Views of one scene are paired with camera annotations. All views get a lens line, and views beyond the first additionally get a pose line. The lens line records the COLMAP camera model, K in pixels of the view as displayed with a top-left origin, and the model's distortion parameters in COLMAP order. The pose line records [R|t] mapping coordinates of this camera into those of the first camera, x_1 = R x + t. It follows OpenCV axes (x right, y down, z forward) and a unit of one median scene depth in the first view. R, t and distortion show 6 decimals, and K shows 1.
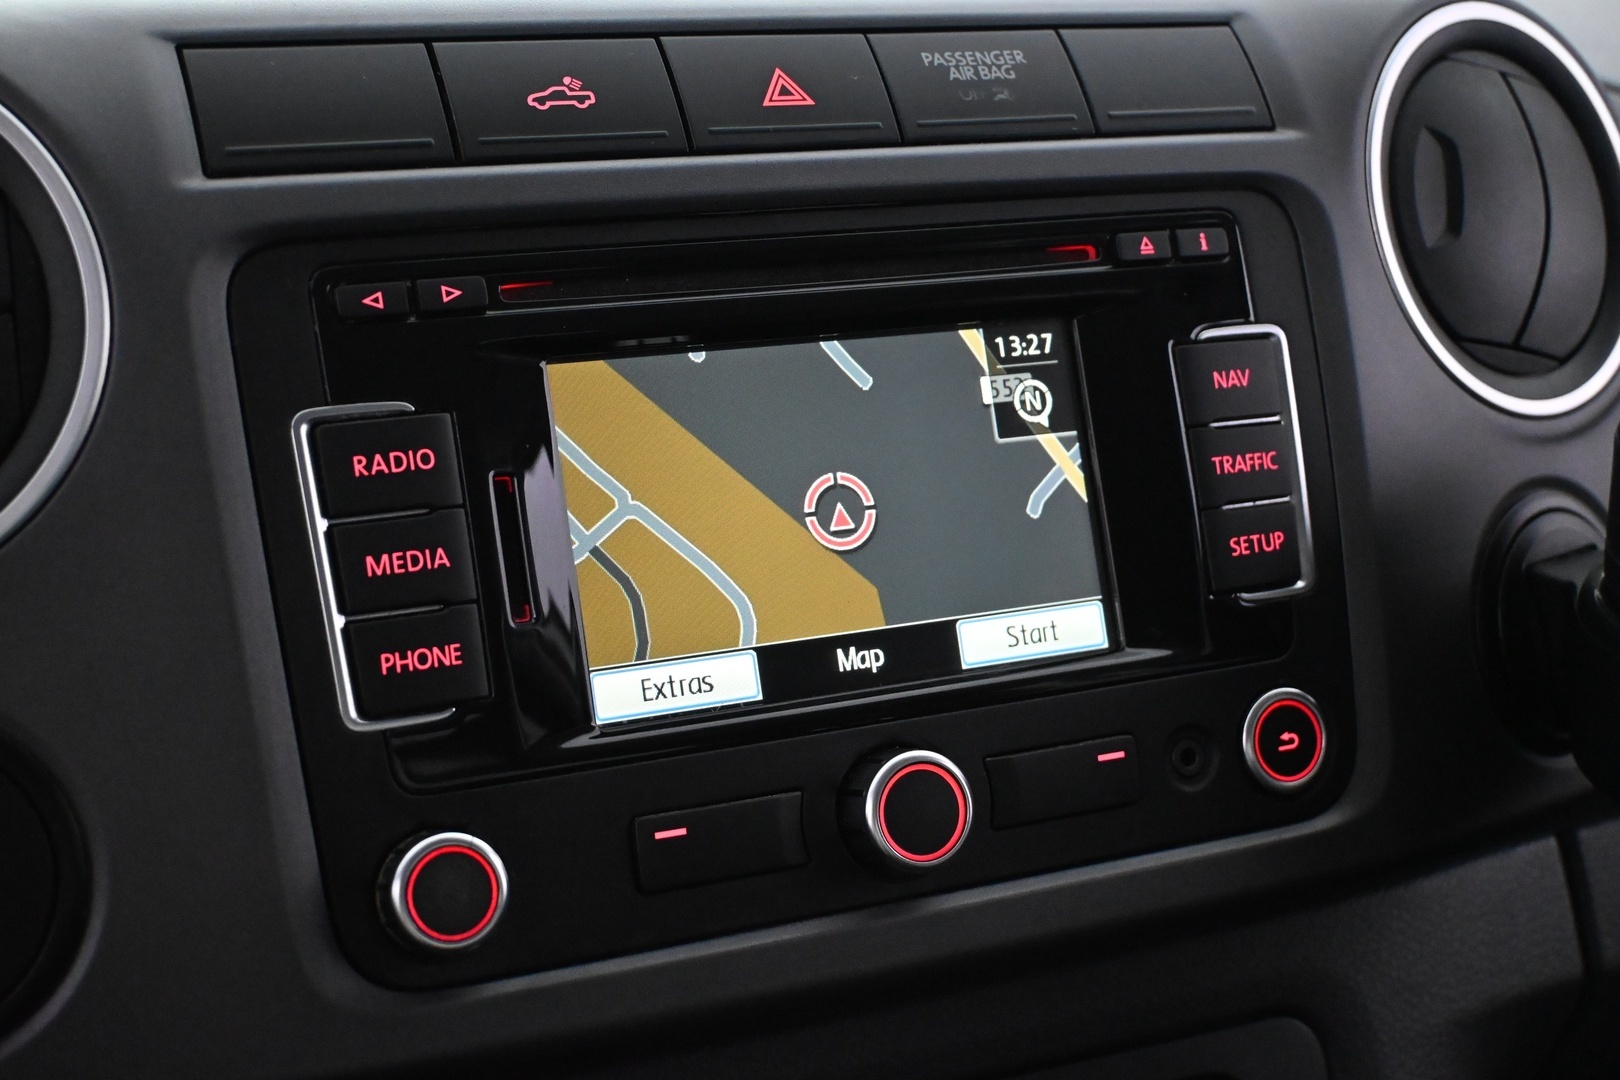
lens RADIAL K [[2309.7, 0, 810.0], [0, 2309.7, 540.0], [0, 0, 1]] dist [0.008717, 0.001205]
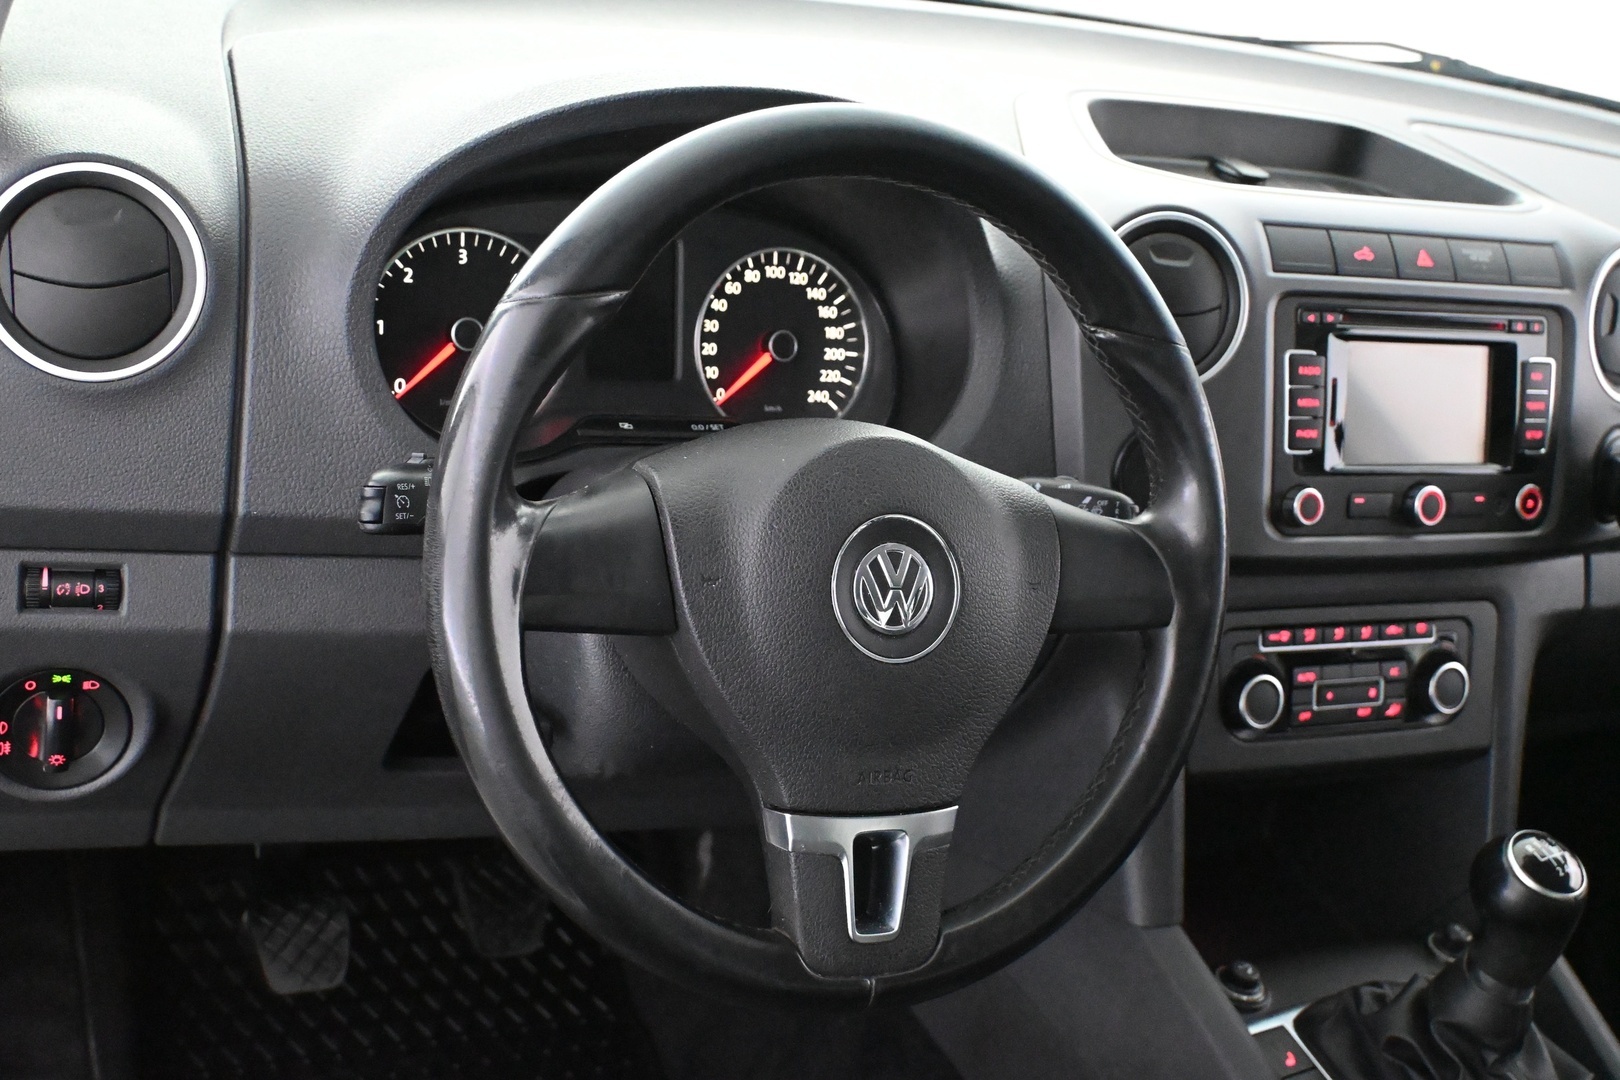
lens RADIAL K [[1969.1, 0, 810.0], [0, 1969.1, 540.0], [0, 0, 1]] dist [0.009614, -0.008312]
pose [[0.984228, 0.155069, 0.085141, -0.928144], [-0.164188, 0.979901, 0.113300, 0.000096], [-0.065861, -0.125492, 0.989906, -1.460289]]
